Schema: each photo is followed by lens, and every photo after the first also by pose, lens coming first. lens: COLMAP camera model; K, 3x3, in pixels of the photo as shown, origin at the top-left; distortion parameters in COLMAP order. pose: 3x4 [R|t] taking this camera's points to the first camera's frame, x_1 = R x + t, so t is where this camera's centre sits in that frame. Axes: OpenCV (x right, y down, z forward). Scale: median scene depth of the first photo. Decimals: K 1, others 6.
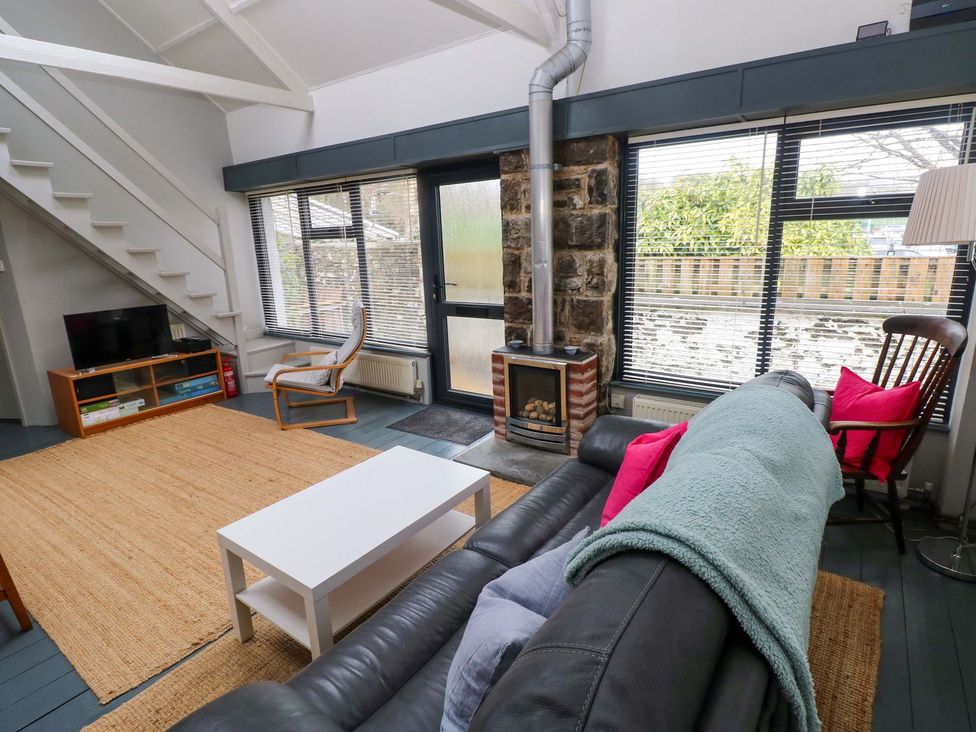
lens RADIAL K [[515.6, 0, 490.5], [0, 515.6, 363.1], [0, 0, 1]] dist [-0.005960, -0.001578]
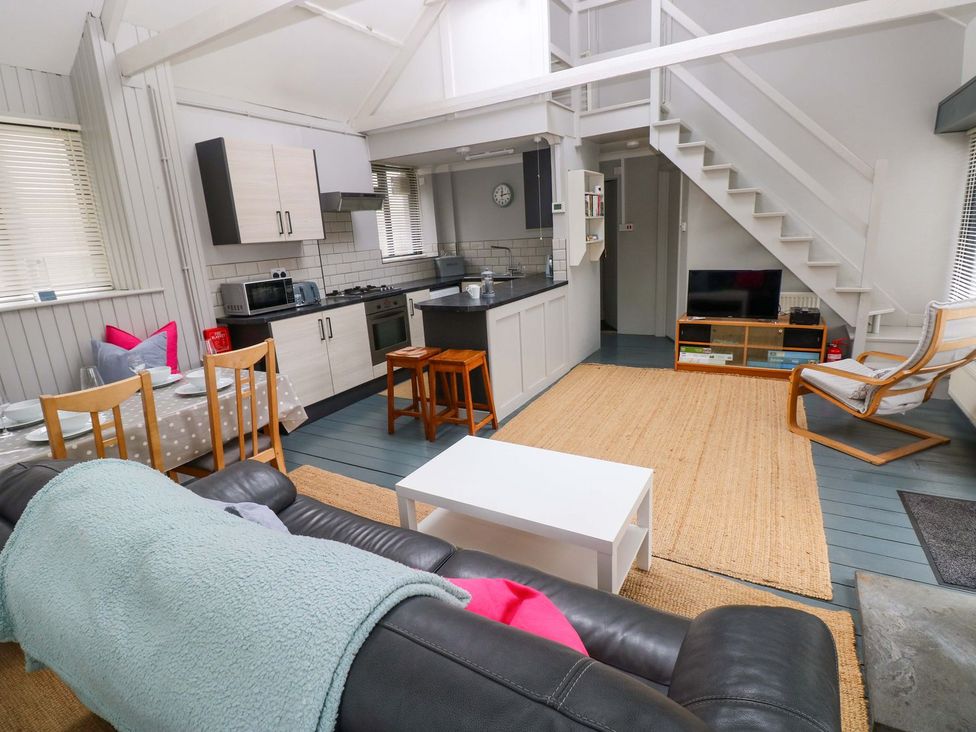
lens RADIAL K [[515.6, 0, 489.2], [0, 515.6, 364.3], [0, 0, 1]] dist [-0.005960, -0.001578]
pose [[0.097770, 0.281734, -0.954498, 0.335794], [-0.188953, 0.946903, 0.260138, -0.103763], [0.977107, 0.154922, 0.145814, 0.370924]]
